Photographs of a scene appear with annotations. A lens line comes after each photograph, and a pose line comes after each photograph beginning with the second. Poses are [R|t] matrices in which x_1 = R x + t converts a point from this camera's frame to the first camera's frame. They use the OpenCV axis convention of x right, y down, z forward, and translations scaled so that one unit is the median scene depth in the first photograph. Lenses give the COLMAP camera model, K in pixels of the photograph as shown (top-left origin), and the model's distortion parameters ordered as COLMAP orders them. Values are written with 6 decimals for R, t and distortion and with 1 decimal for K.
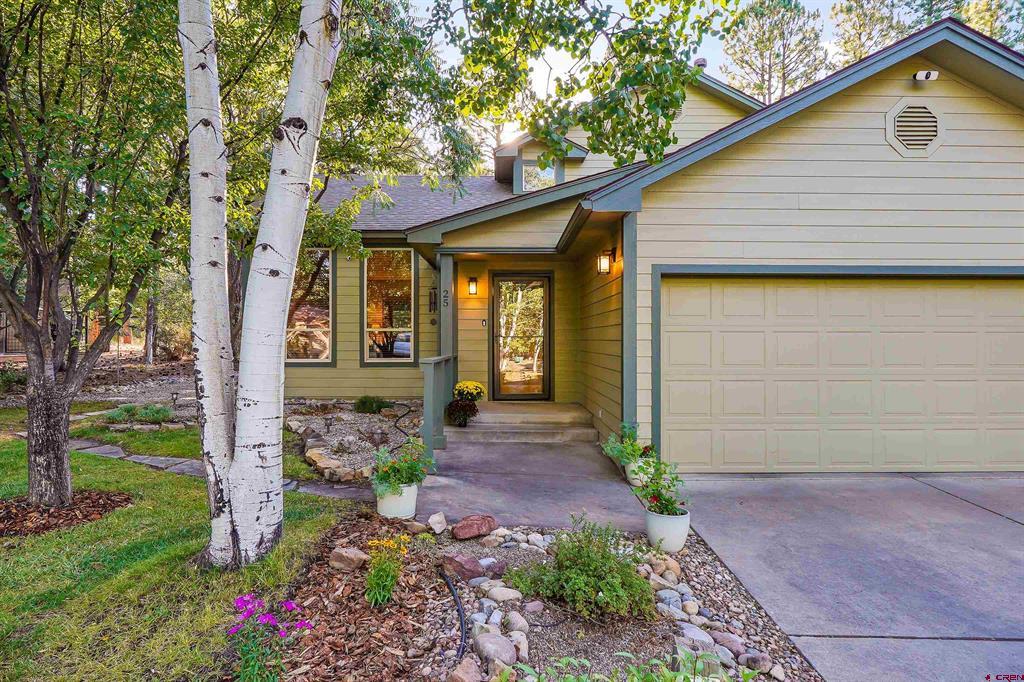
lens RADIAL K [[570.9, 0, 508.6], [0, 570.9, 347.0], [0, 0, 1]] dist [-0.013385, 0.007631]
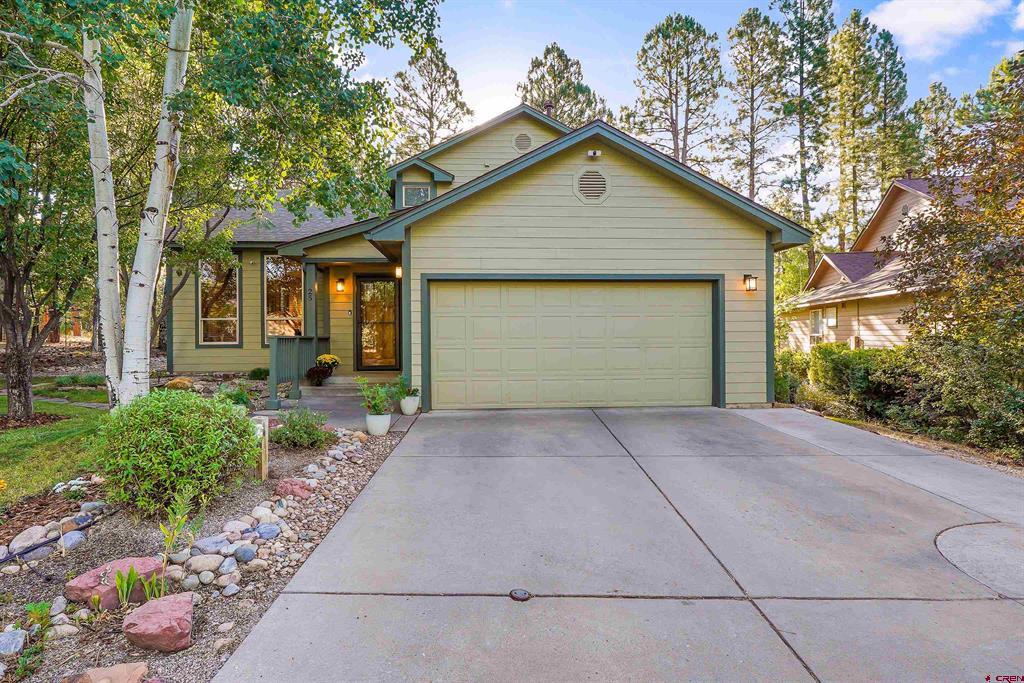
lens RADIAL K [[570.9, 0, 507.3], [0, 570.9, 341.9], [0, 0, 1]] dist [-0.013385, 0.007631]
pose [[0.998476, -0.007514, 0.054680, 0.398493], [0.007292, 0.999964, 0.004258, 0.036355], [-0.054710, -0.003853, 0.998495, -0.556499]]
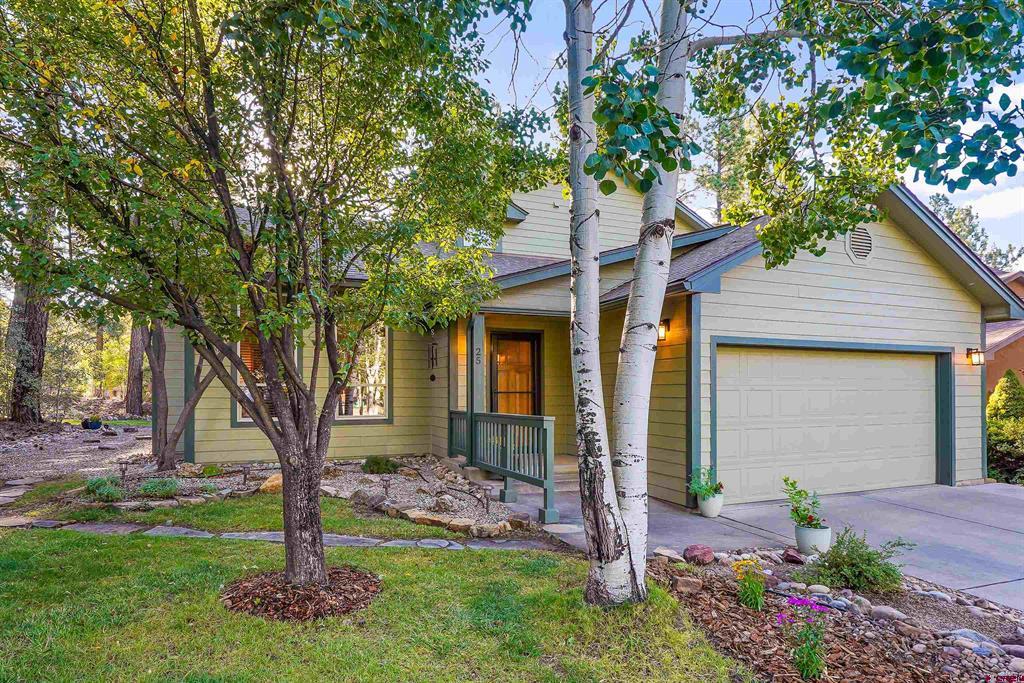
lens RADIAL K [[594.9, 0, 528.3], [0, 594.9, 398.4], [0, 0, 1]] dist [-0.006893, 0.000182]
pose [[0.920059, -0.006746, 0.391723, -0.605156], [0.005970, 0.999977, 0.003198, -0.016473], [-0.391735, -0.000604, 0.920078, -0.018391]]
